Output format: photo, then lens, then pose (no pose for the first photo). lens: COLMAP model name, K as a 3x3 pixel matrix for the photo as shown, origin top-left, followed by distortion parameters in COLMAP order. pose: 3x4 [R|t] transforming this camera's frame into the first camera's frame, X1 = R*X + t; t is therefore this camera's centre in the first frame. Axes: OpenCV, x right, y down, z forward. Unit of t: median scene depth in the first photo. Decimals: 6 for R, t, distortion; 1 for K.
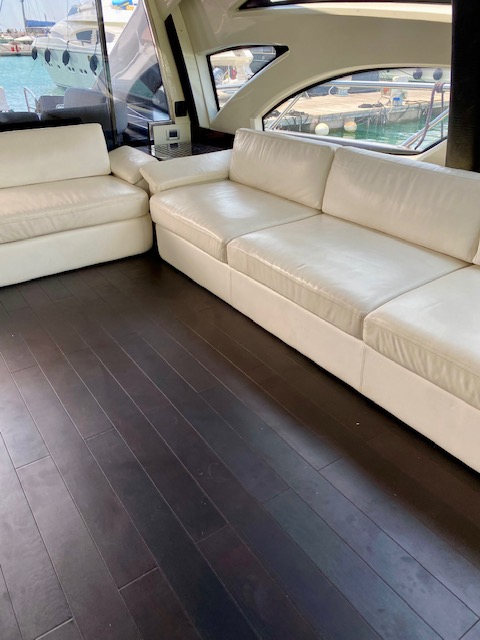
lens RADIAL K [[473.1, 0, 240.0], [0, 473.1, 320.0], [0, 0, 1]] dist [0.078779, -0.086195]
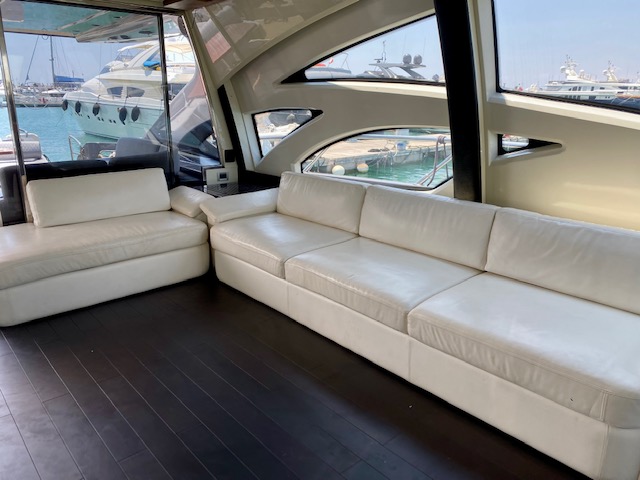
lens RADIAL K [[473.1, 0, 320.0], [0, 473.1, 240.0], [0, 0, 1]] dist [0.078779, -0.086195]
pose [[0.992527, -0.025947, 0.119234, -0.070570], [0.052872, 0.972088, -0.228580, 0.051730], [-0.109975, 0.233176, 0.966196, -0.140039]]
